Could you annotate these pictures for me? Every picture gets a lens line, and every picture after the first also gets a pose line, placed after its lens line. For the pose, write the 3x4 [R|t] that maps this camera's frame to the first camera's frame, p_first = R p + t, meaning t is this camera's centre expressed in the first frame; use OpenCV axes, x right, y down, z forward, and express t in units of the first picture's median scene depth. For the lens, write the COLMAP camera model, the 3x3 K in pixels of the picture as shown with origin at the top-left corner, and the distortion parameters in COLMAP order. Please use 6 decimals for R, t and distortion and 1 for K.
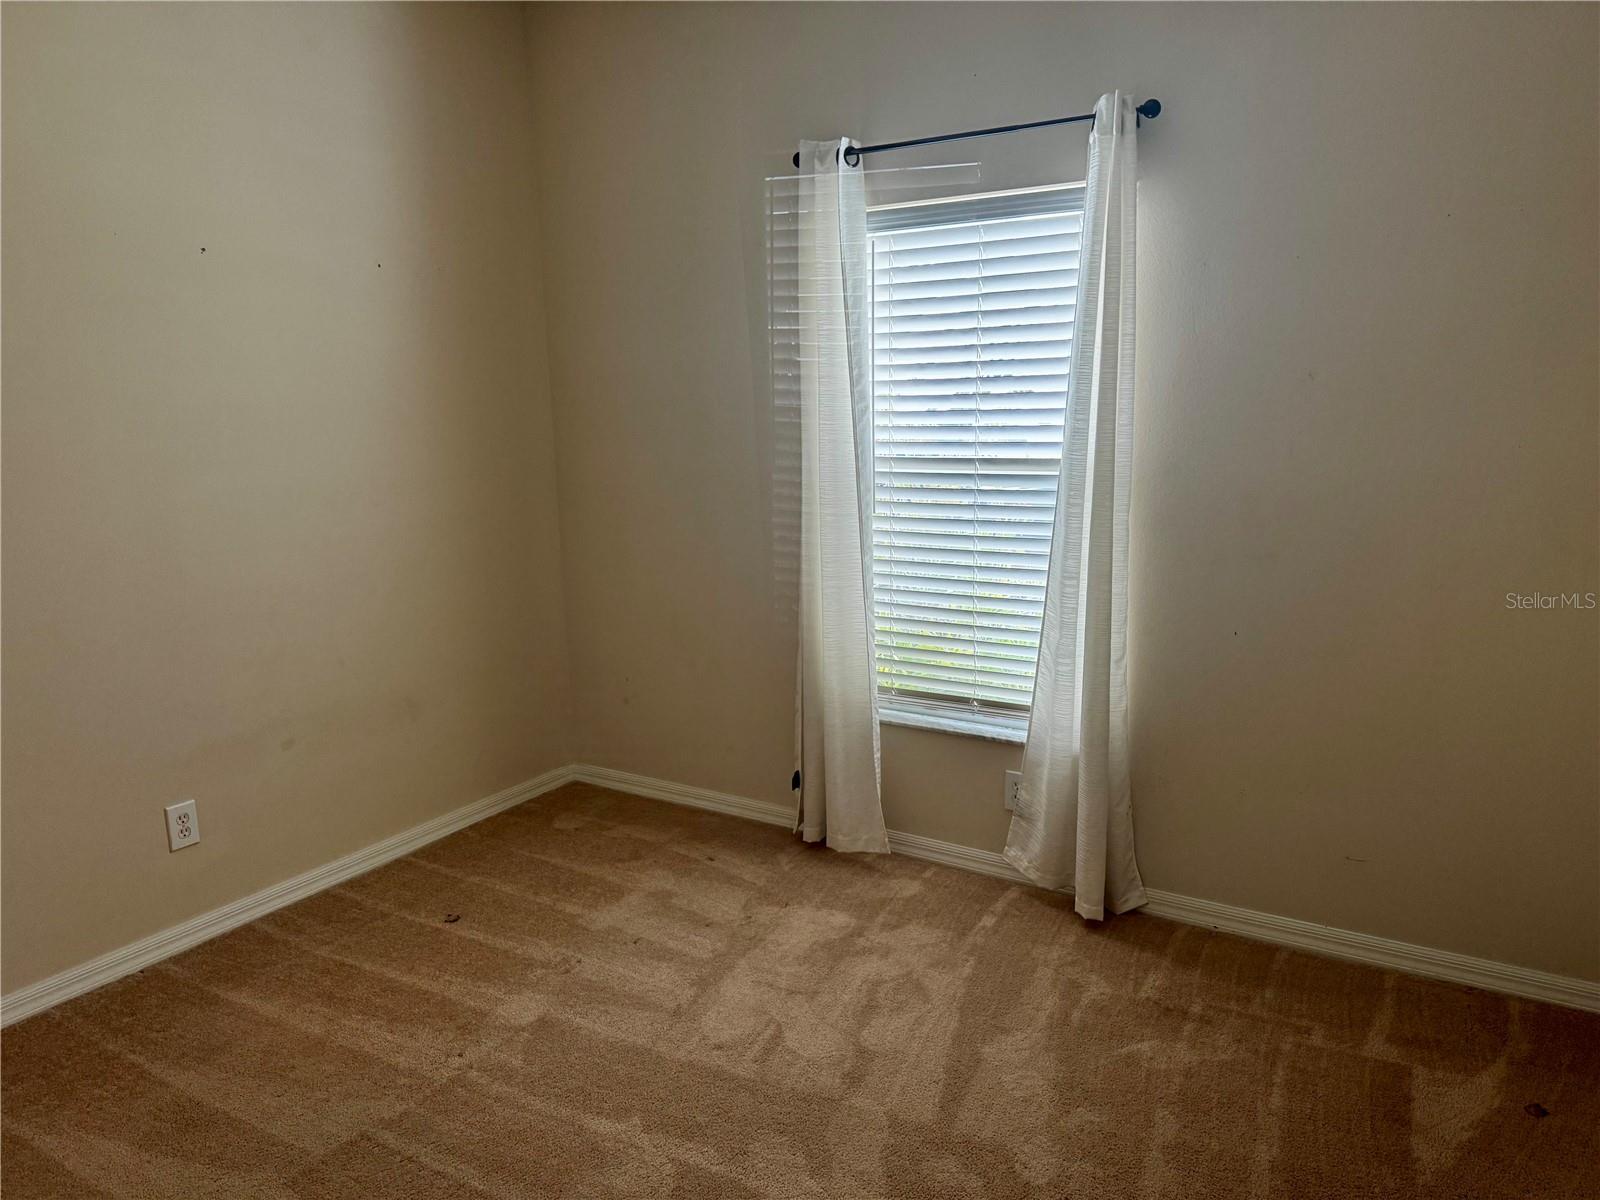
lens RADIAL K [[1120.8, 0, 792.4], [0, 1120.8, 597.7], [0, 0, 1]] dist [0.041395, -0.056842]
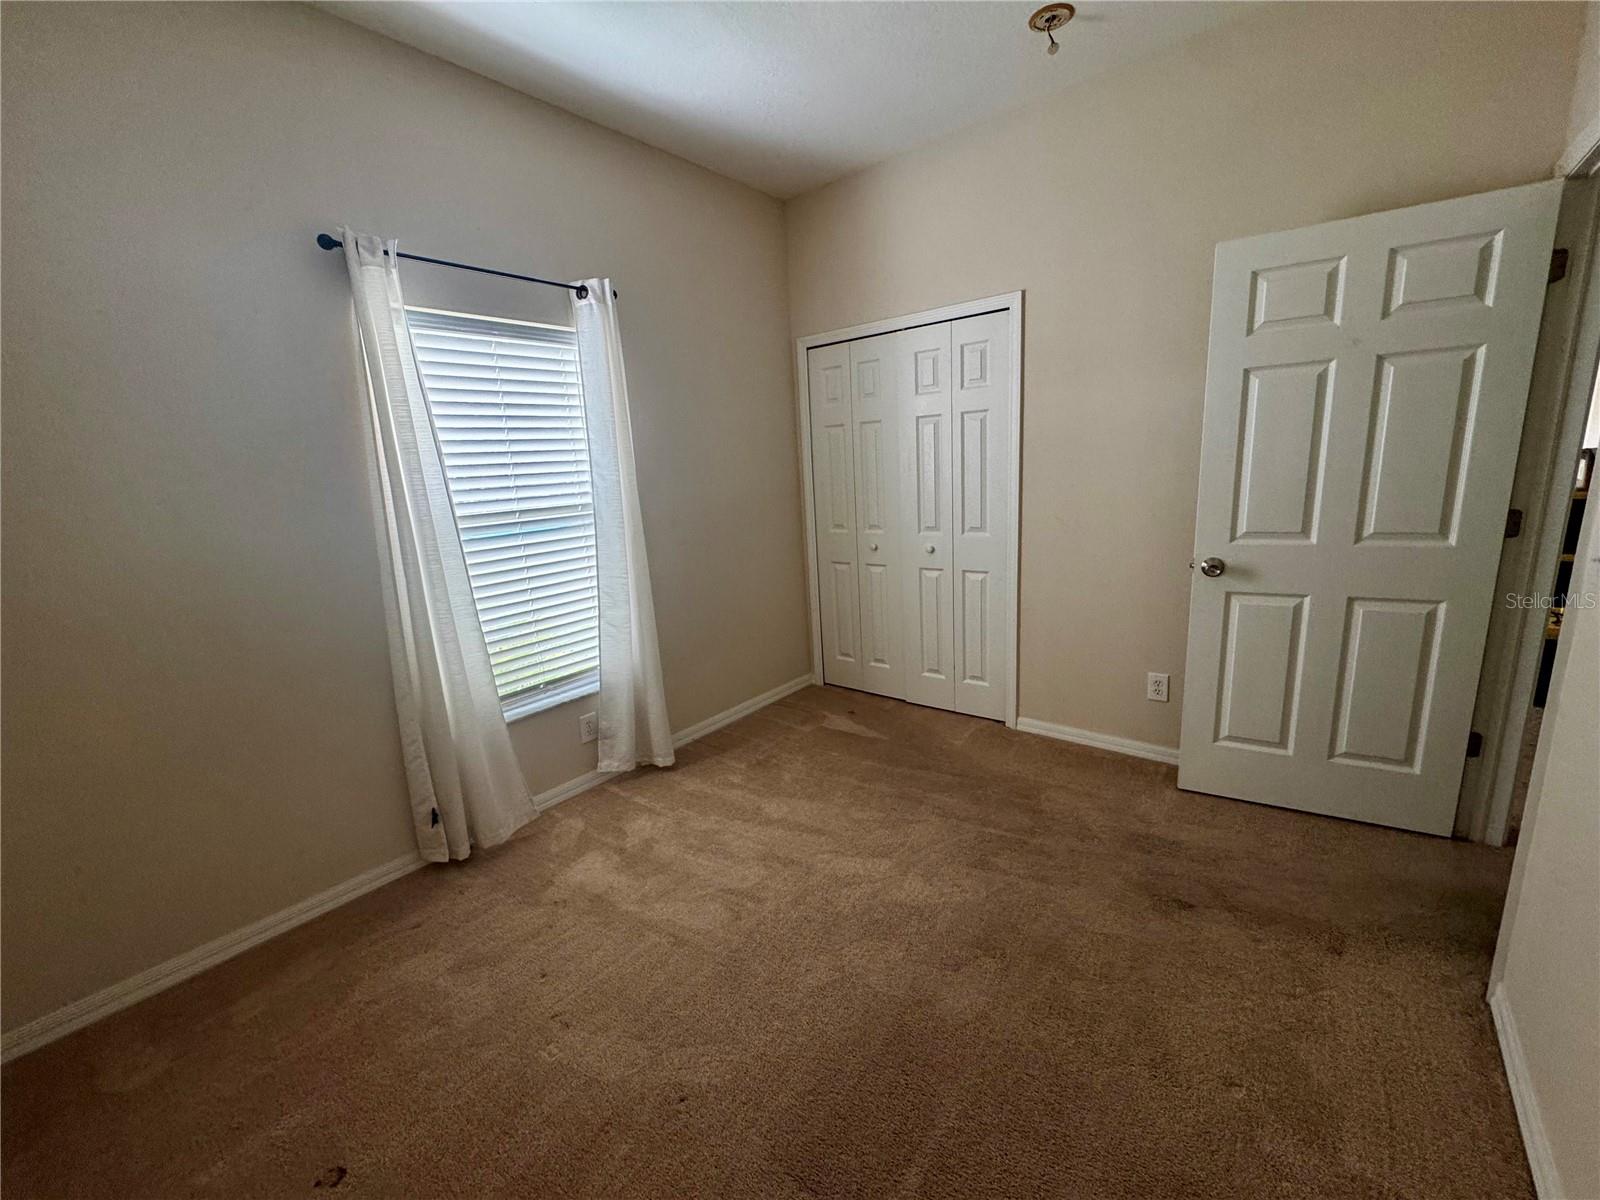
lens RADIAL K [[635.4, 0, 801.3], [0, 635.4, 594.1], [0, 0, 1]] dist [0.000879, -0.000011]
pose [[0.131618, -0.184418, 0.973995, -0.579396], [0.241883, 0.958819, 0.148858, -0.058563], [-0.961337, 0.216000, 0.170806, 0.563389]]
